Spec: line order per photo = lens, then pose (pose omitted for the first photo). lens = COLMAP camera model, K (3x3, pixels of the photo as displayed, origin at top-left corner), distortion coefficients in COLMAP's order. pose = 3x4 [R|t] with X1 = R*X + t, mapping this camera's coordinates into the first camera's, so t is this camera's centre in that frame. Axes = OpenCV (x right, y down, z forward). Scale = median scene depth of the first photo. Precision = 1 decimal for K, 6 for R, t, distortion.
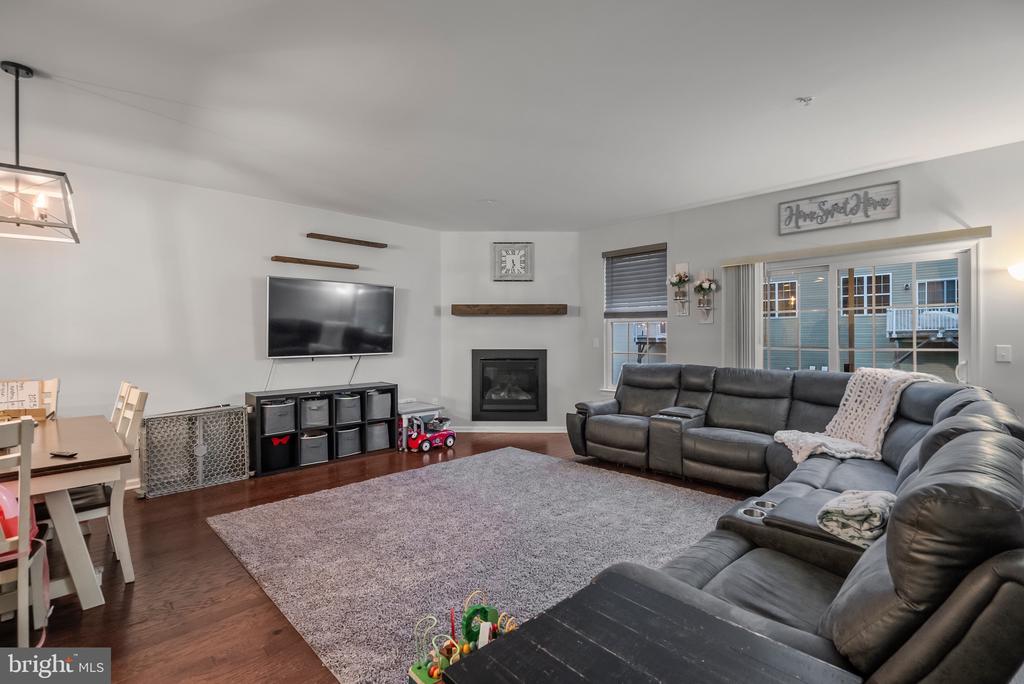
lens RADIAL K [[465.0, 0, 512.2], [0, 465.0, 338.8], [0, 0, 1]] dist [-0.000760, -0.000186]
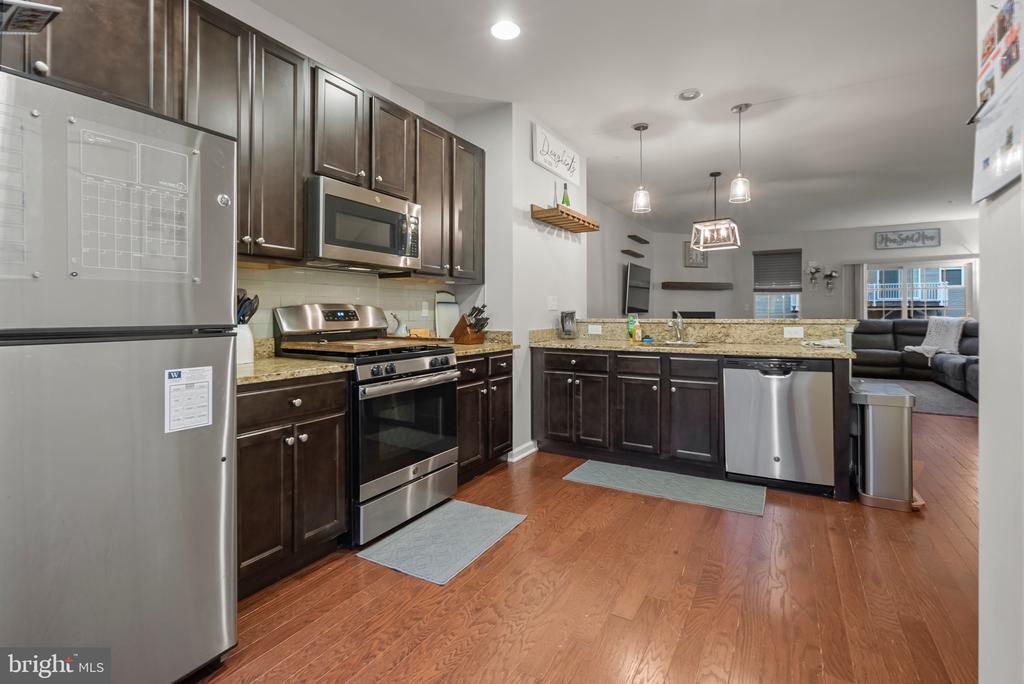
lens RADIAL K [[465.0, 0, 524.0], [0, 465.0, 313.4], [0, 0, 1]] dist [-0.000760, -0.000186]
pose [[0.962910, 0.000472, 0.269822, -1.339460], [0.000372, 0.999995, -0.003078, 0.044017], [-0.269822, 0.003064, 0.962905, -0.444819]]
